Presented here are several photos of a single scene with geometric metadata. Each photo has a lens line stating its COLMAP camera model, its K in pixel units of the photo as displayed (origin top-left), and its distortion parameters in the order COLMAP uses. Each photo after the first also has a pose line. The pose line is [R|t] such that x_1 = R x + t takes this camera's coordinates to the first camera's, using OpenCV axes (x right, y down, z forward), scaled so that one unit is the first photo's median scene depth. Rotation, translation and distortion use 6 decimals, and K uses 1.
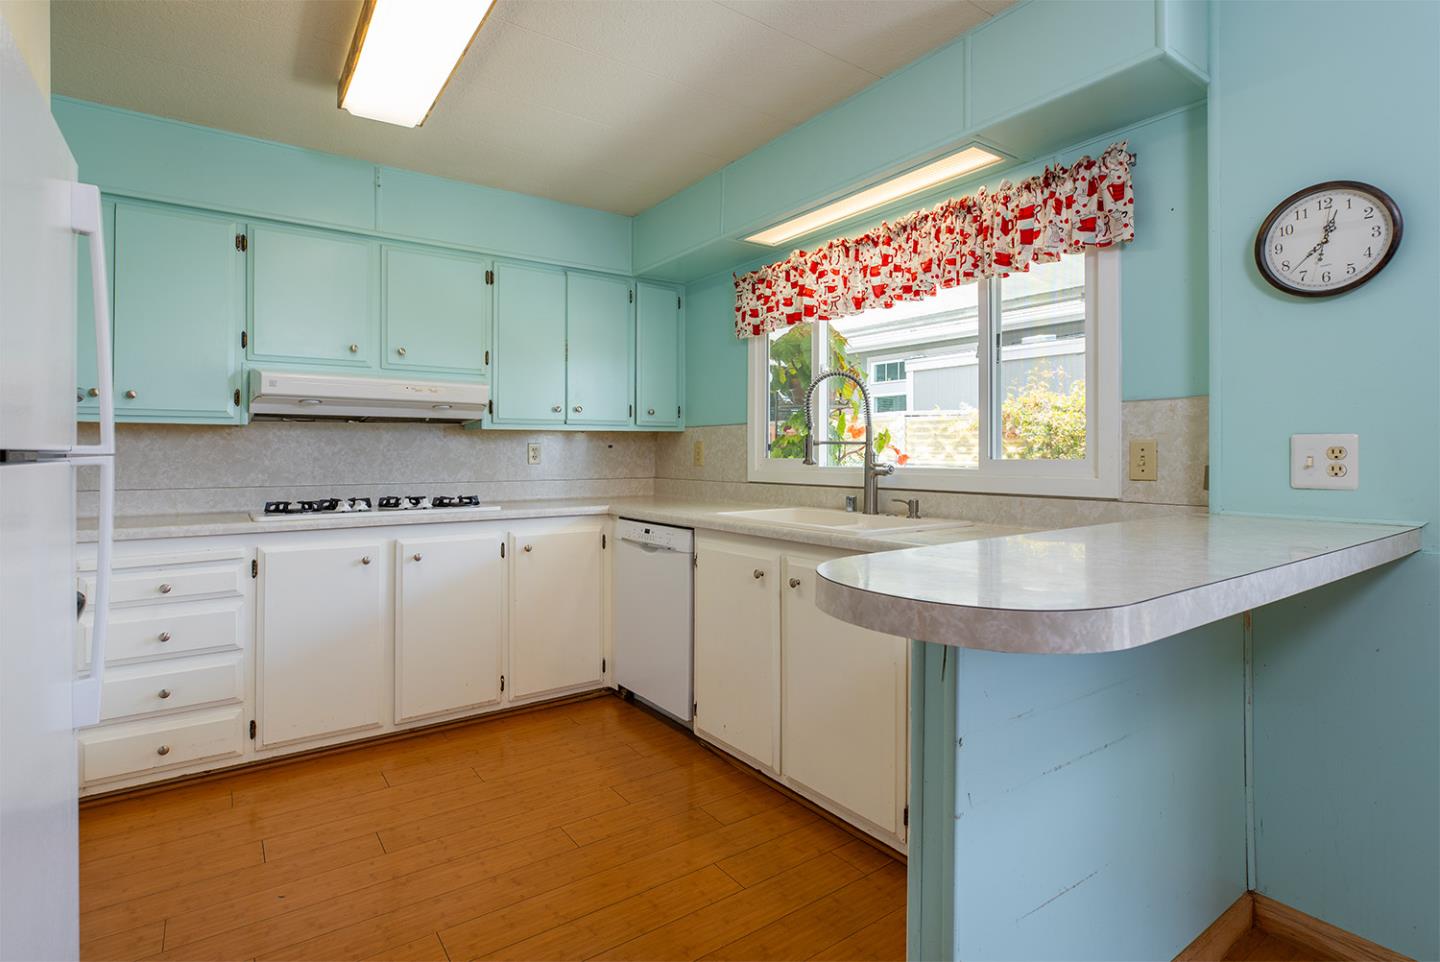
lens RADIAL K [[708.5, 0, 716.2], [0, 708.5, 447.6], [0, 0, 1]] dist [-0.003919, -0.000351]
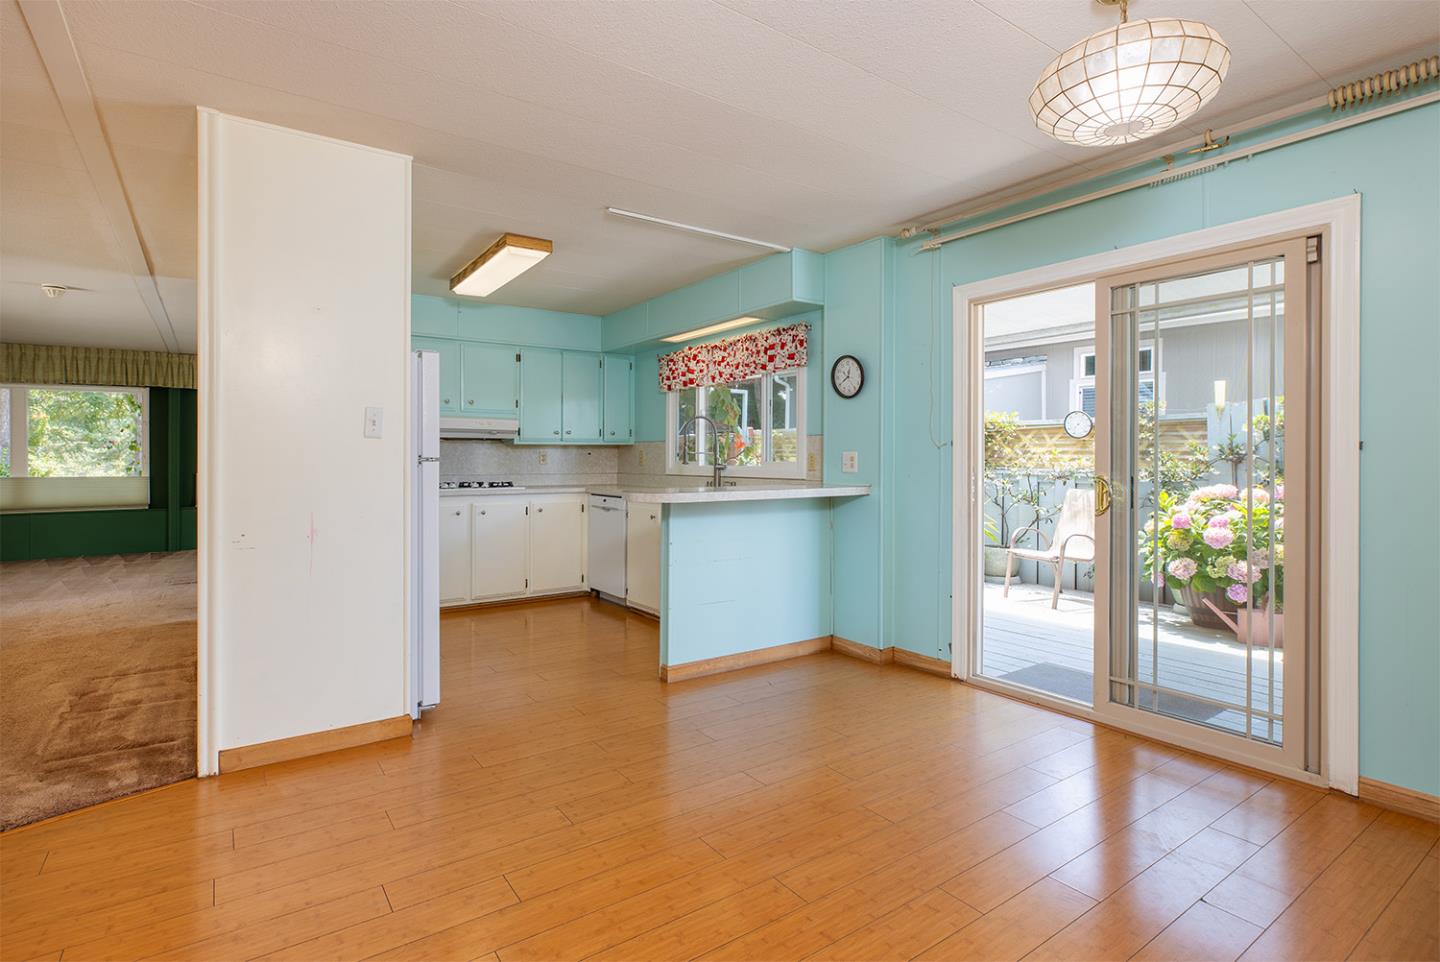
lens RADIAL K [[704.4, 0, 695.5], [0, 704.4, 460.1], [0, 0, 1]] dist [-0.003143, -0.000899]
pose [[0.999467, 0.002178, -0.032575, 0.198441], [-0.001803, 0.999932, 0.011528, -0.008274], [0.032598, -0.011463, 0.999403, -0.823211]]
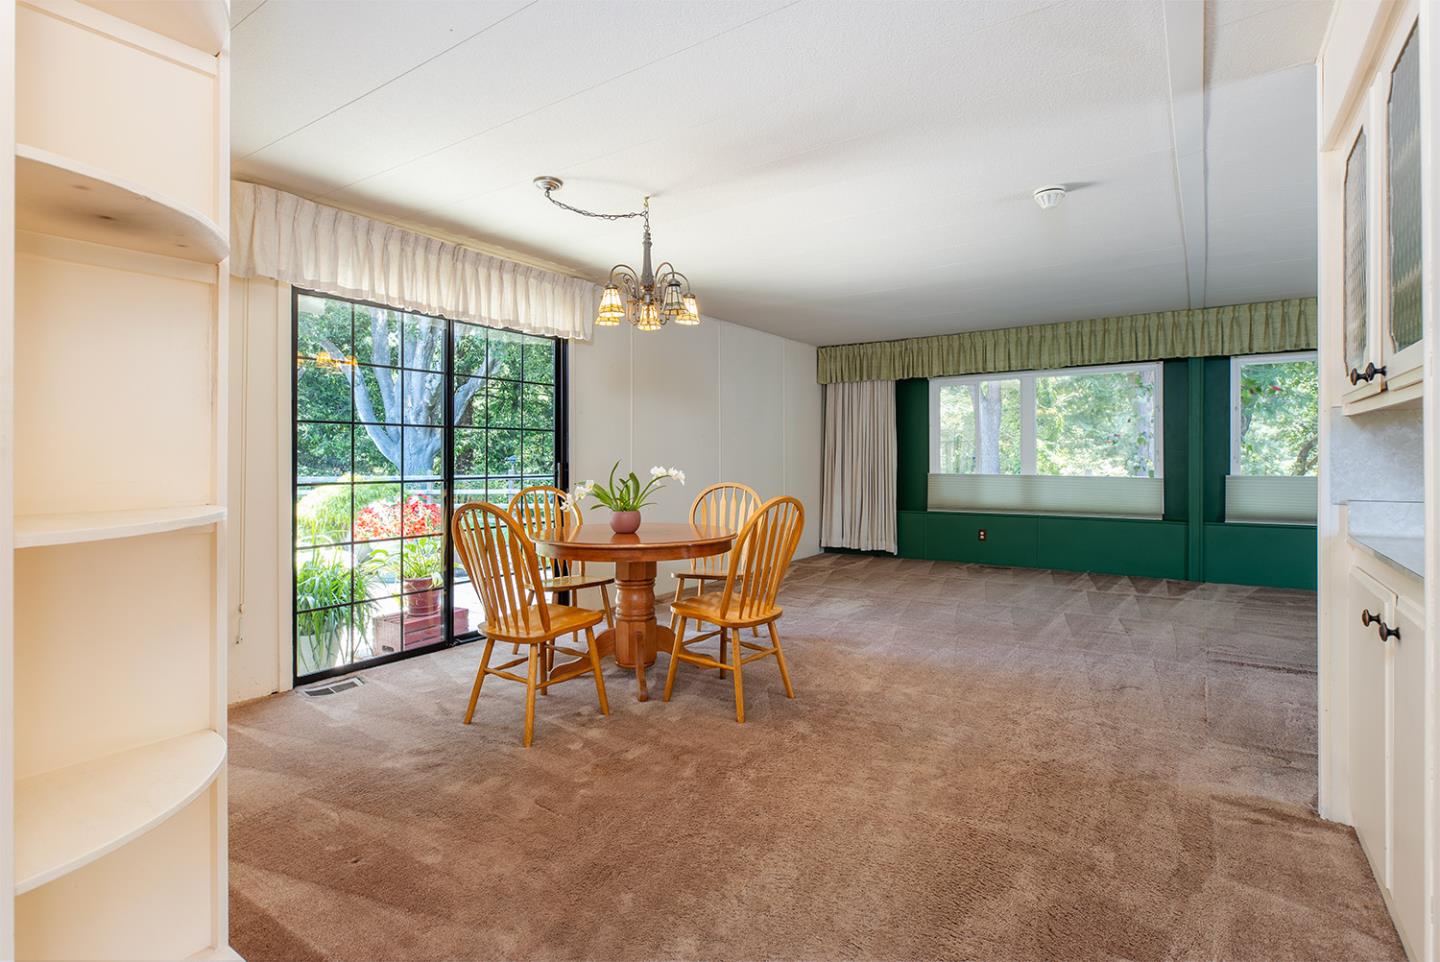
lens RADIAL K [[708.5, 0, 716.2], [0, 708.5, 447.6], [0, 0, 1]] dist [-0.003919, -0.000351]
pose [[0.329651, -0.005736, -0.944086, -0.510304], [0.006995, 0.999969, -0.003633, -0.002134], [0.944077, -0.005407, 0.329680, -0.059395]]
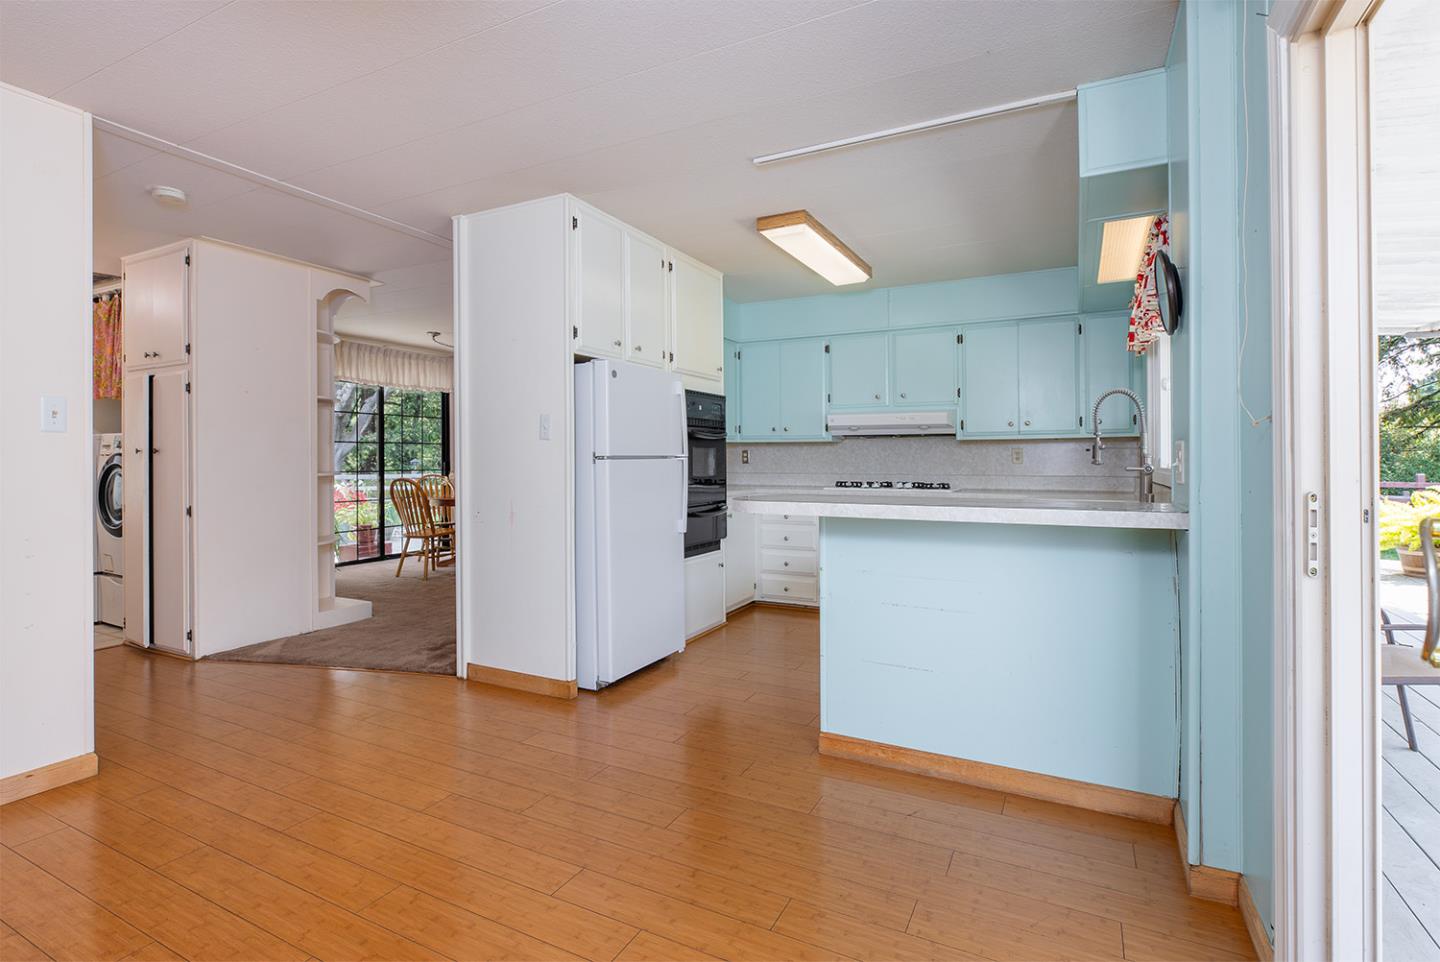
lens RADIAL K [[696.9, 0, 715.5], [0, 696.9, 457.5], [0, 0, 1]] dist [-0.001841, -0.000308]
pose [[0.446065, 0.002531, -0.894997, 0.863264], [0.008827, 0.999935, 0.007227, -0.003993], [0.894957, -0.011124, 0.446014, -0.140876]]
